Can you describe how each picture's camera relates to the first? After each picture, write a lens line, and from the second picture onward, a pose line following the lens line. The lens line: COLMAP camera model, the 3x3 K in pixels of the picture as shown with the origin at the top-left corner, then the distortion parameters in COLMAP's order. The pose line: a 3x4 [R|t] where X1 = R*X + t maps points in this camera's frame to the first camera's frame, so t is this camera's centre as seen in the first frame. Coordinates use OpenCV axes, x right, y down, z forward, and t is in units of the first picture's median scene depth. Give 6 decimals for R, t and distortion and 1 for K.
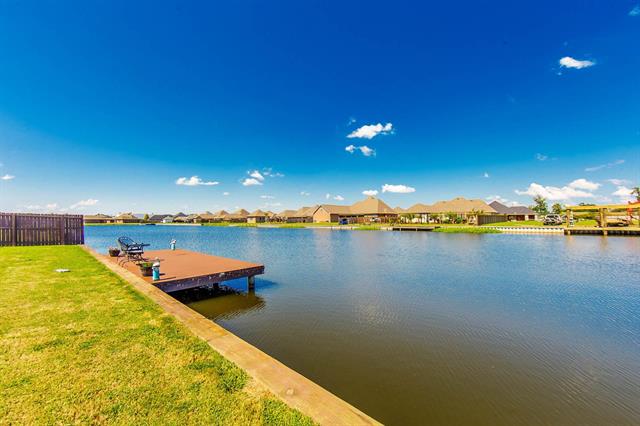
lens RADIAL K [[253.9, 0, 315.2], [0, 253.9, 216.1], [0, 0, 1]] dist [0.000689, 0.000096]
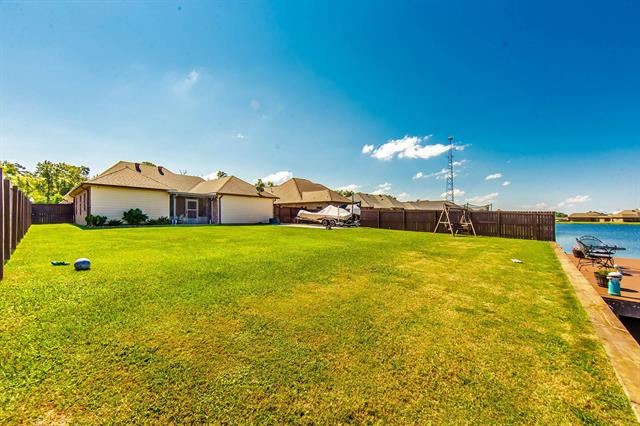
lens RADIAL K [[253.9, 0, 315.2], [0, 253.9, 214.5], [0, 0, 1]] dist [0.000689, 0.000096]
pose [[0.029376, -0.007259, -0.999542, 0.132340], [0.007439, 0.999948, -0.007044, 0.020479], [0.999541, -0.007229, 0.029429, 0.144409]]
